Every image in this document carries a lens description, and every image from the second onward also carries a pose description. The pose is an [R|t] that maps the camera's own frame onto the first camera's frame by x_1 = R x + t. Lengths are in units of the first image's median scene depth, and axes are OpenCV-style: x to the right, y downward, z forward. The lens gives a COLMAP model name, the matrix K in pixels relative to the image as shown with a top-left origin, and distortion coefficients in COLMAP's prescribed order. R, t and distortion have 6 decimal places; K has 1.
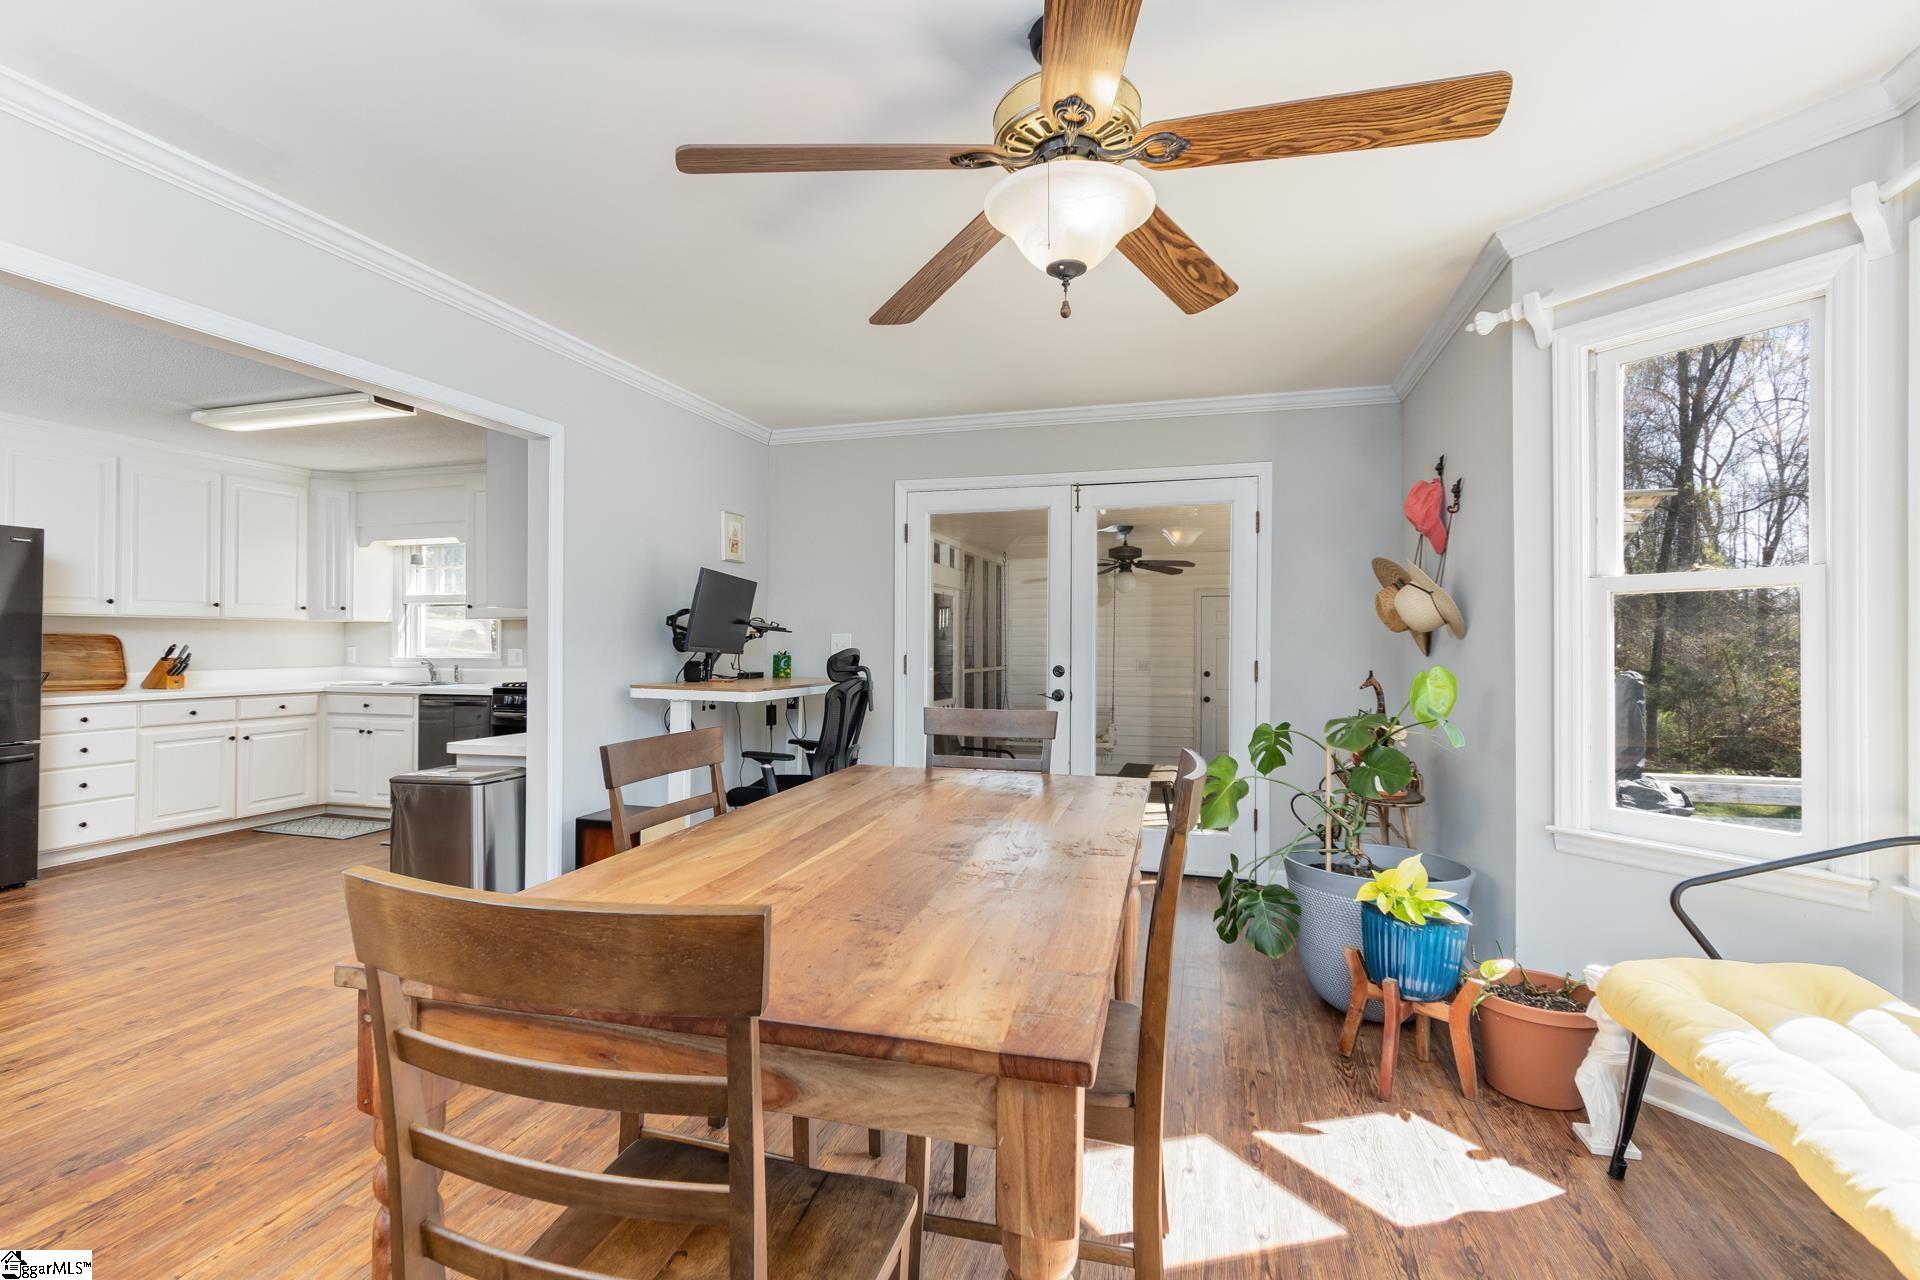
lens RADIAL K [[872.7, 0, 931.0], [0, 872.7, 642.9], [0, 0, 1]] dist [0.005615, -0.001087]
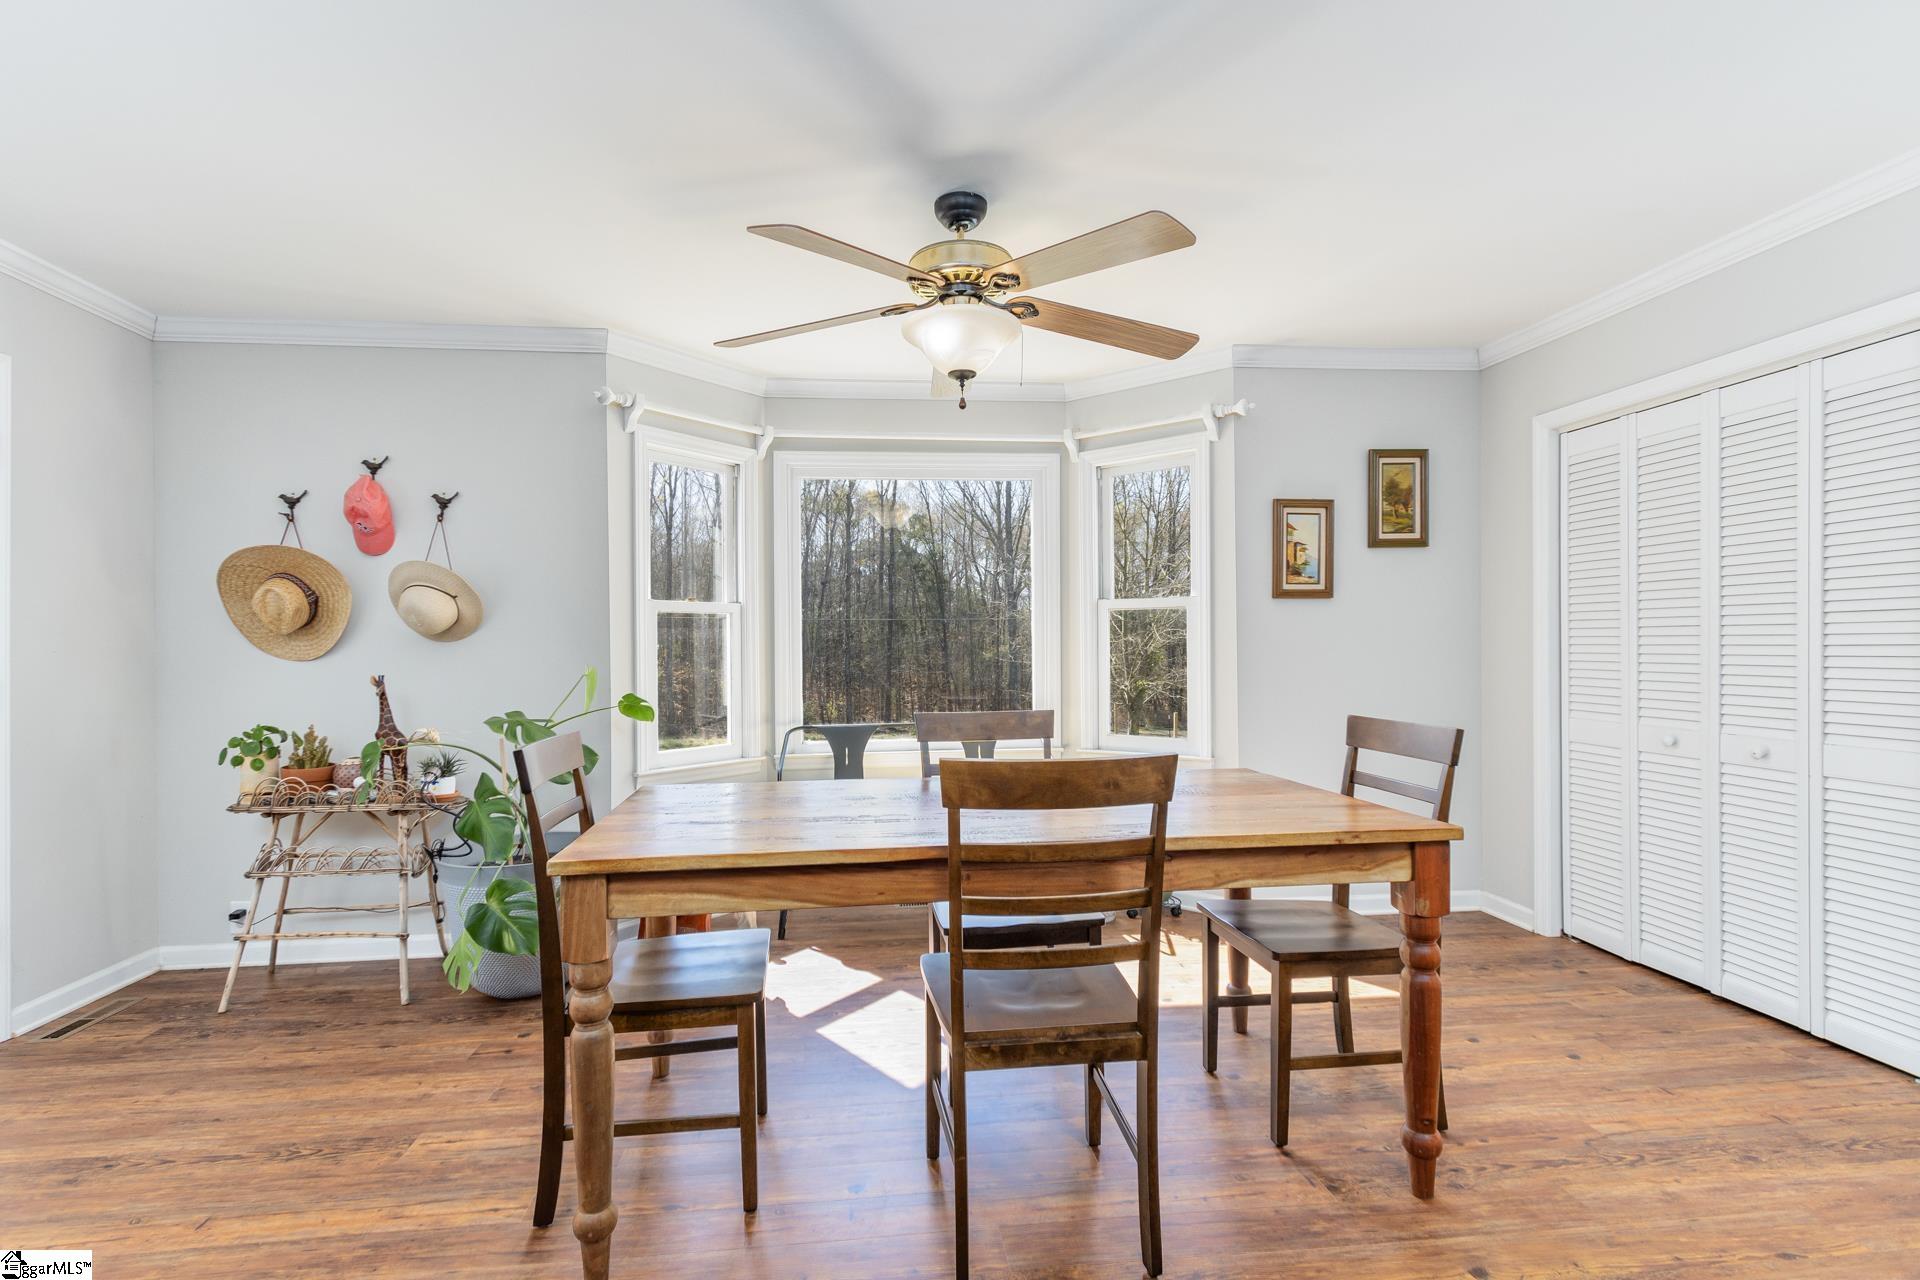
lens RADIAL K [[872.7, 0, 931.0], [0, 872.7, 642.9], [0, 0, 1]] dist [0.005615, -0.001087]
pose [[-0.400512, 0.001741, 0.916290, -0.342145], [0.005117, 0.999987, 0.000337, 0.000750], [-0.916277, 0.004824, -0.400515, 0.506338]]
